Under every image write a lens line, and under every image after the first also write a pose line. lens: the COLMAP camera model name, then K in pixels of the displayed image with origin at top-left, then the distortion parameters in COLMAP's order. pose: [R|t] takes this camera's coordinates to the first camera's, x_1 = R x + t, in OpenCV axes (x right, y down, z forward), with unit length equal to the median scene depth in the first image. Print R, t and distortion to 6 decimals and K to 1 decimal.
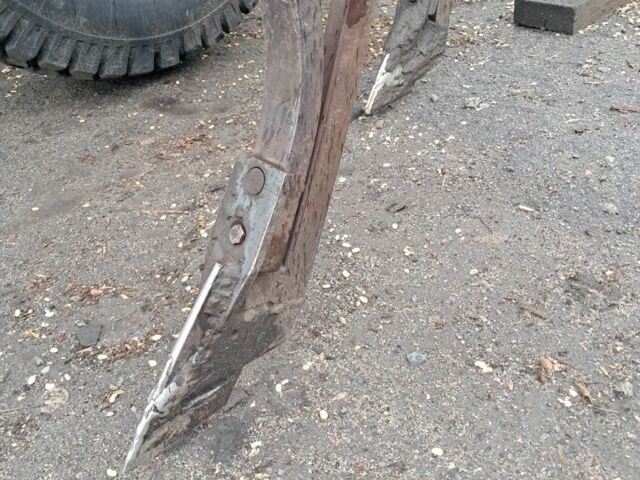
lens RADIAL K [[637.2, 0, 299.3], [0, 637.2, 237.8], [0, 0, 1]] dist [0.206386, -0.551637]
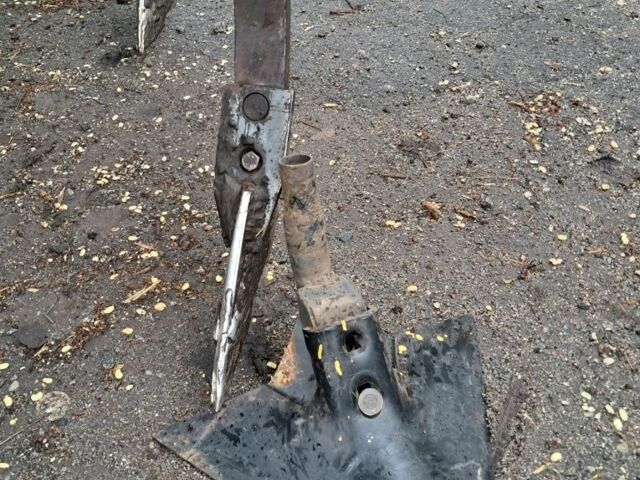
lens RADIAL K [[637.2, 0, 299.3], [0, 637.2, 237.8], [0, 0, 1]] dist [0.206386, -0.551637]
pose [[0.804638, -0.320575, 0.499789, -0.444263], [0.276996, 0.947186, 0.161593, -0.024867], [-0.525196, 0.008416, 0.850940, 0.030805]]
